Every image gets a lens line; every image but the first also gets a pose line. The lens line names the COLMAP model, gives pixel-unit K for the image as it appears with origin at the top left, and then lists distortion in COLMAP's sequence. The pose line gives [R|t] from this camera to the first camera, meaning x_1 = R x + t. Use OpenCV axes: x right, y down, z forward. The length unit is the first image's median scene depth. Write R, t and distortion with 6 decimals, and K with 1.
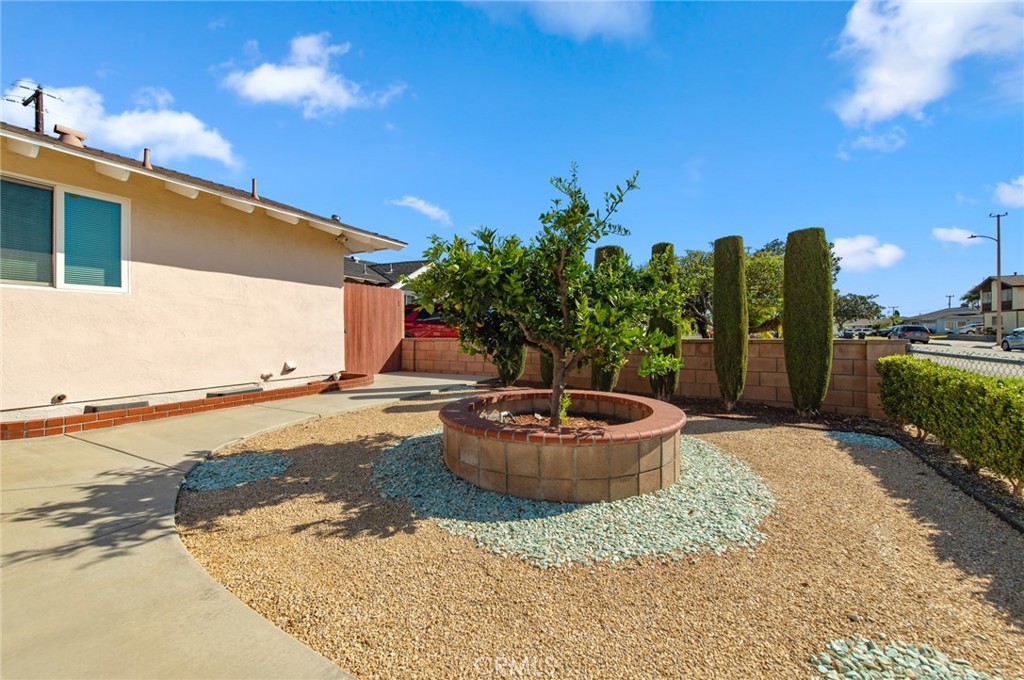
lens RADIAL K [[405.4, 0, 509.2], [0, 405.4, 330.1], [0, 0, 1]] dist [0.001713, -0.001069]
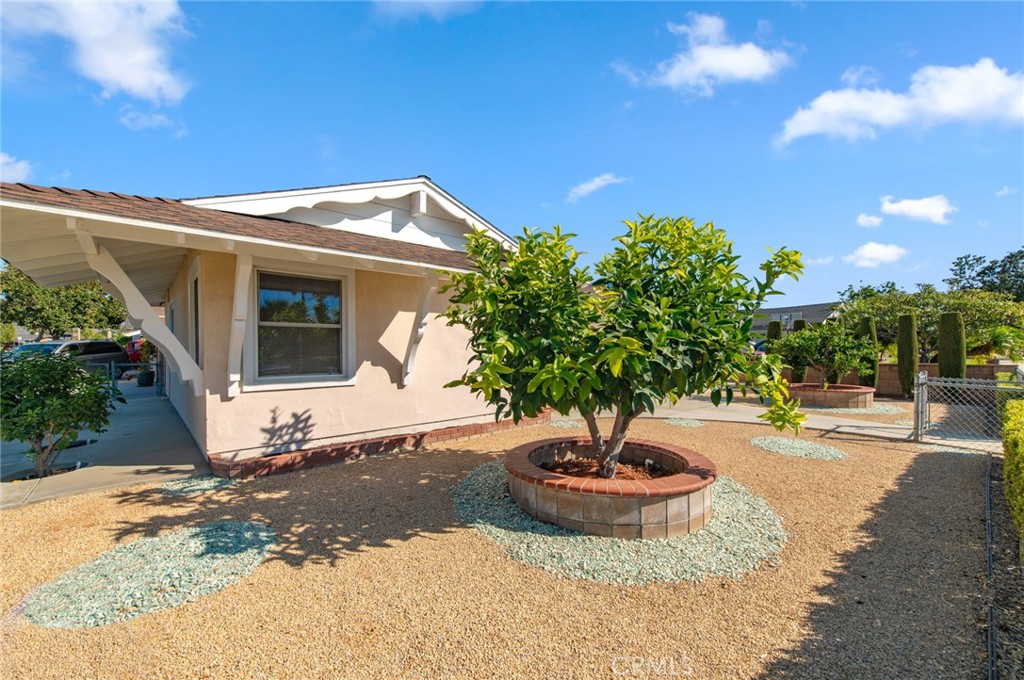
lens RADIAL K [[405.4, 0, 518.1], [0, 405.4, 346.9], [0, 0, 1]] dist [0.001713, -0.001069]
pose [[0.939143, 0.000843, -0.343525, -1.114278], [-0.000394, 0.999999, 0.001378, -0.123560], [0.343526, -0.001159, 0.939143, -2.978961]]
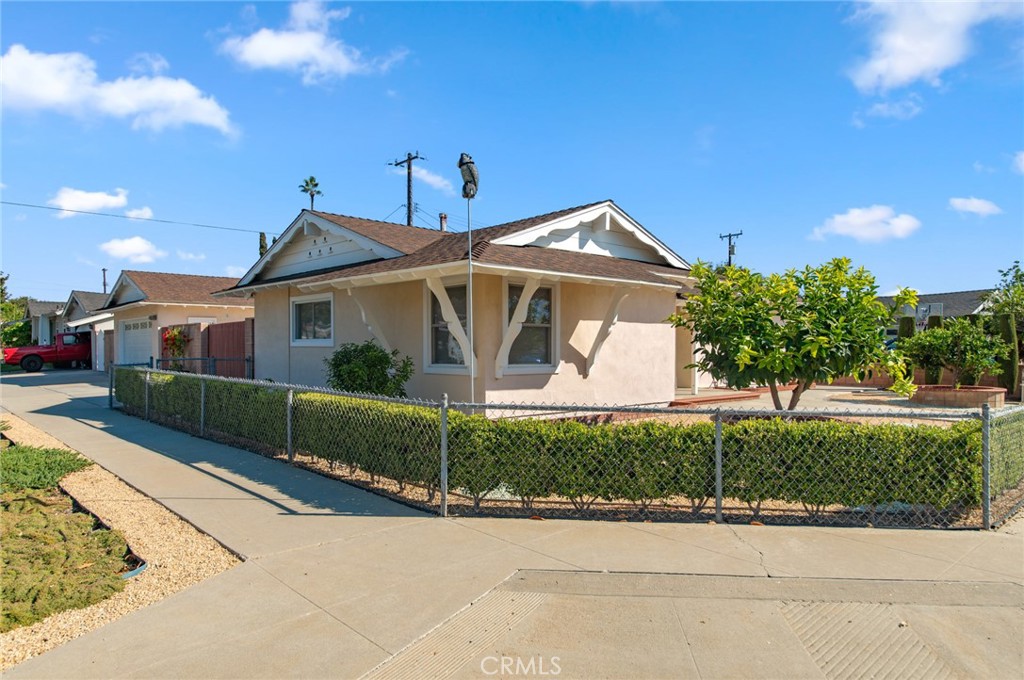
lens RADIAL K [[638.9, 0, 509.7], [0, 638.9, 348.8], [0, 0, 1]] dist [-0.009092, -0.001789]
pose [[0.938569, 0.006606, -0.345029, -1.484683], [-0.004866, 0.999971, 0.005908, -0.109224], [0.345058, -0.003866, 0.938573, -4.968222]]
